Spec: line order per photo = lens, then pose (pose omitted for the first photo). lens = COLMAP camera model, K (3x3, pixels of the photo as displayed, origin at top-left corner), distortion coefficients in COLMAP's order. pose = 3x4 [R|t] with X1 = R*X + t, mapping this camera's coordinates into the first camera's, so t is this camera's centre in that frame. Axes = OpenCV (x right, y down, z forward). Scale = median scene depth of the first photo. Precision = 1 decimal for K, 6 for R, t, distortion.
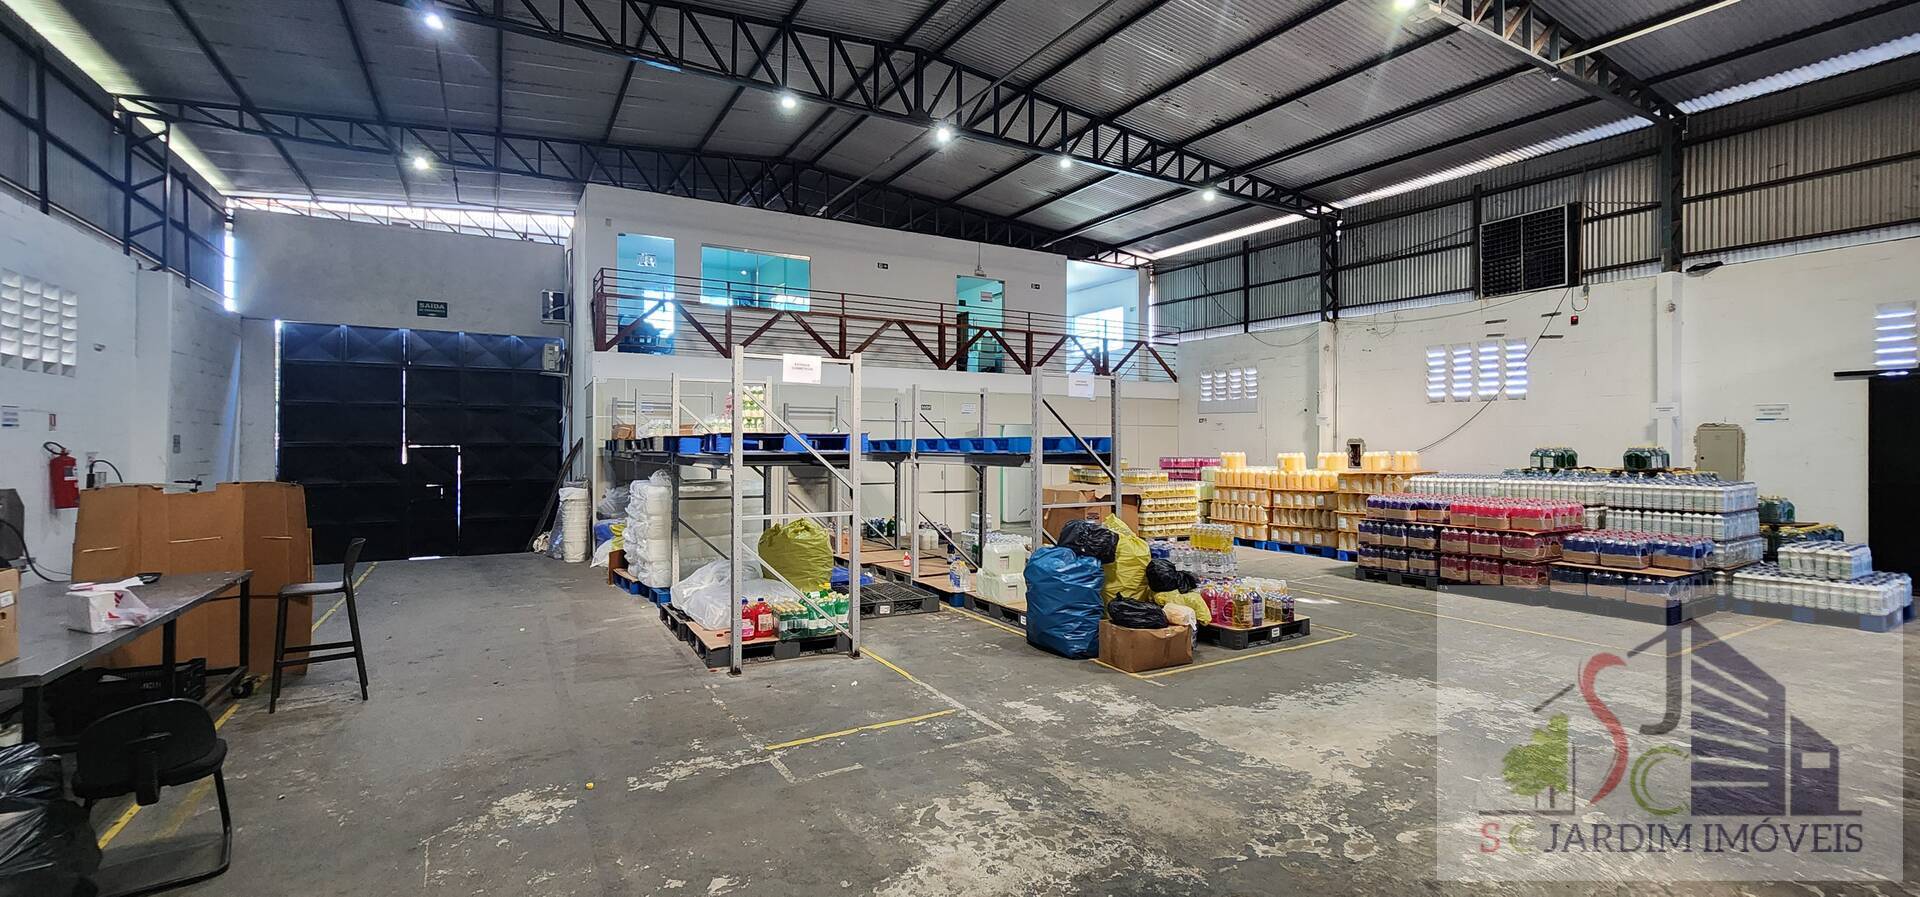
lens RADIAL K [[783.8, 0, 960.0], [0, 783.8, 448.5], [0, 0, 1]] dist [-0.000160, -0.000245]
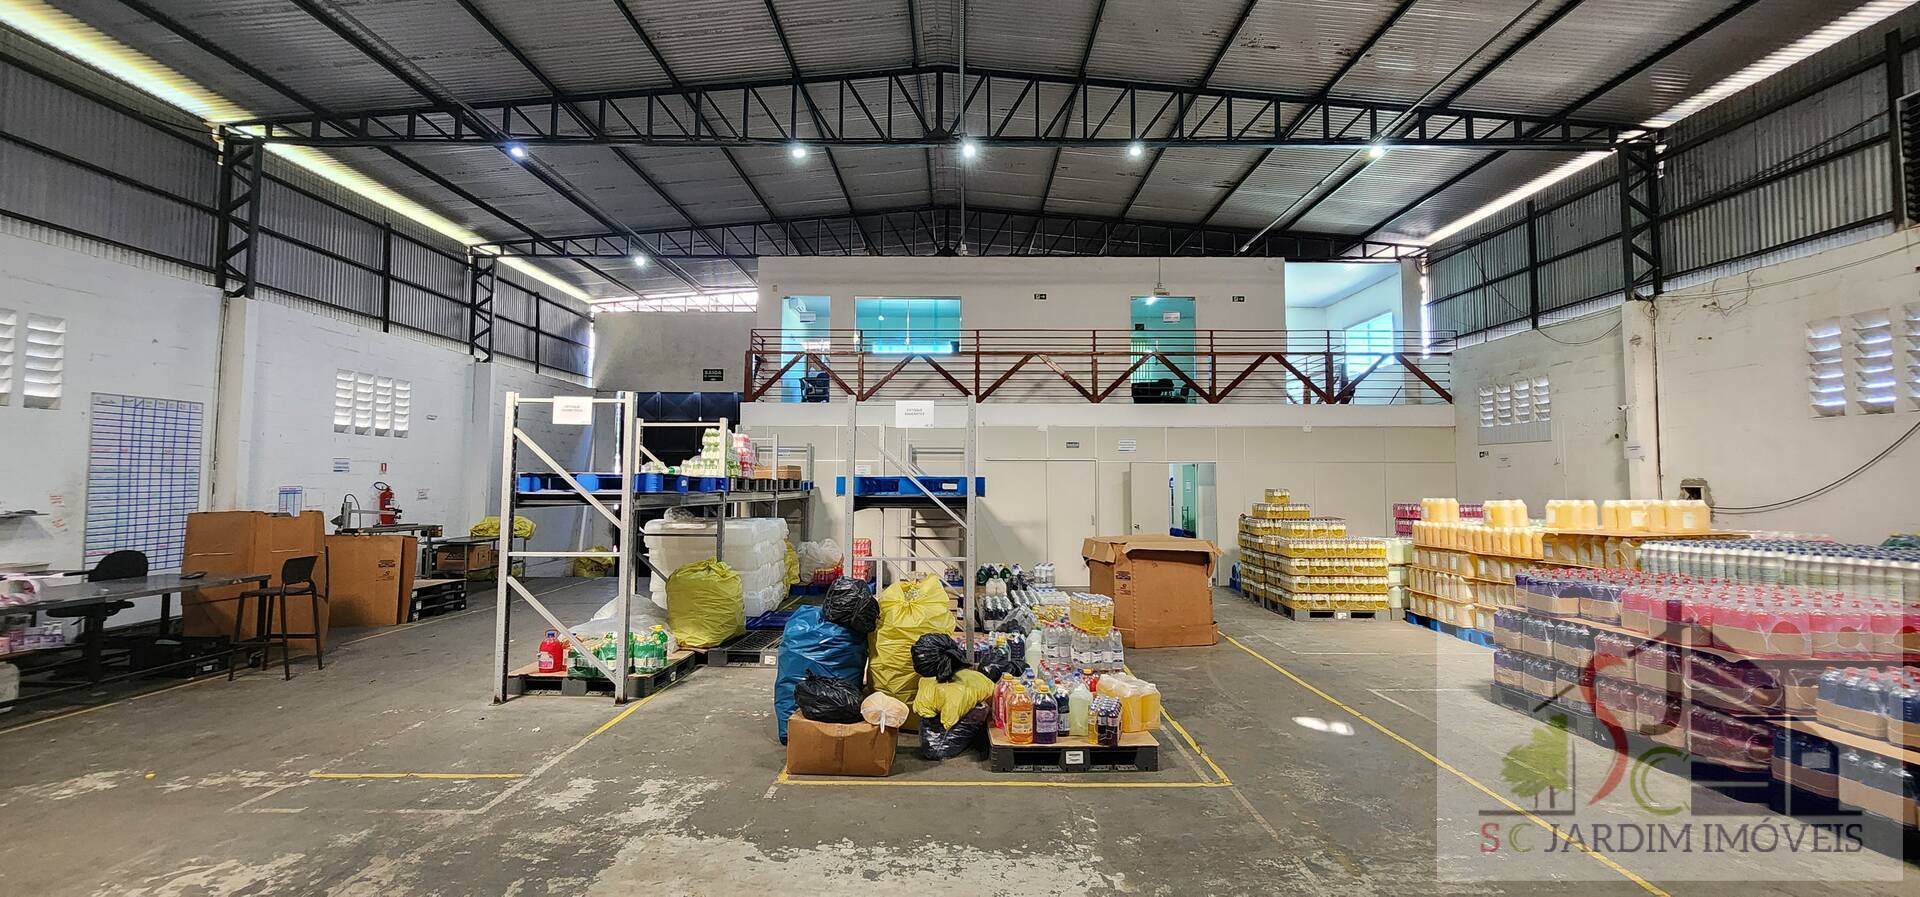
lens RADIAL K [[779.2, 0, 960.0], [0, 779.2, 448.5], [0, 0, 1]] dist [-0.000384, 0.000059]
pose [[0.861286, -0.020908, -0.507690, 0.349275], [-0.006568, 0.998612, -0.052268, -0.000522], [0.508078, 0.048352, 0.859953, 0.179340]]
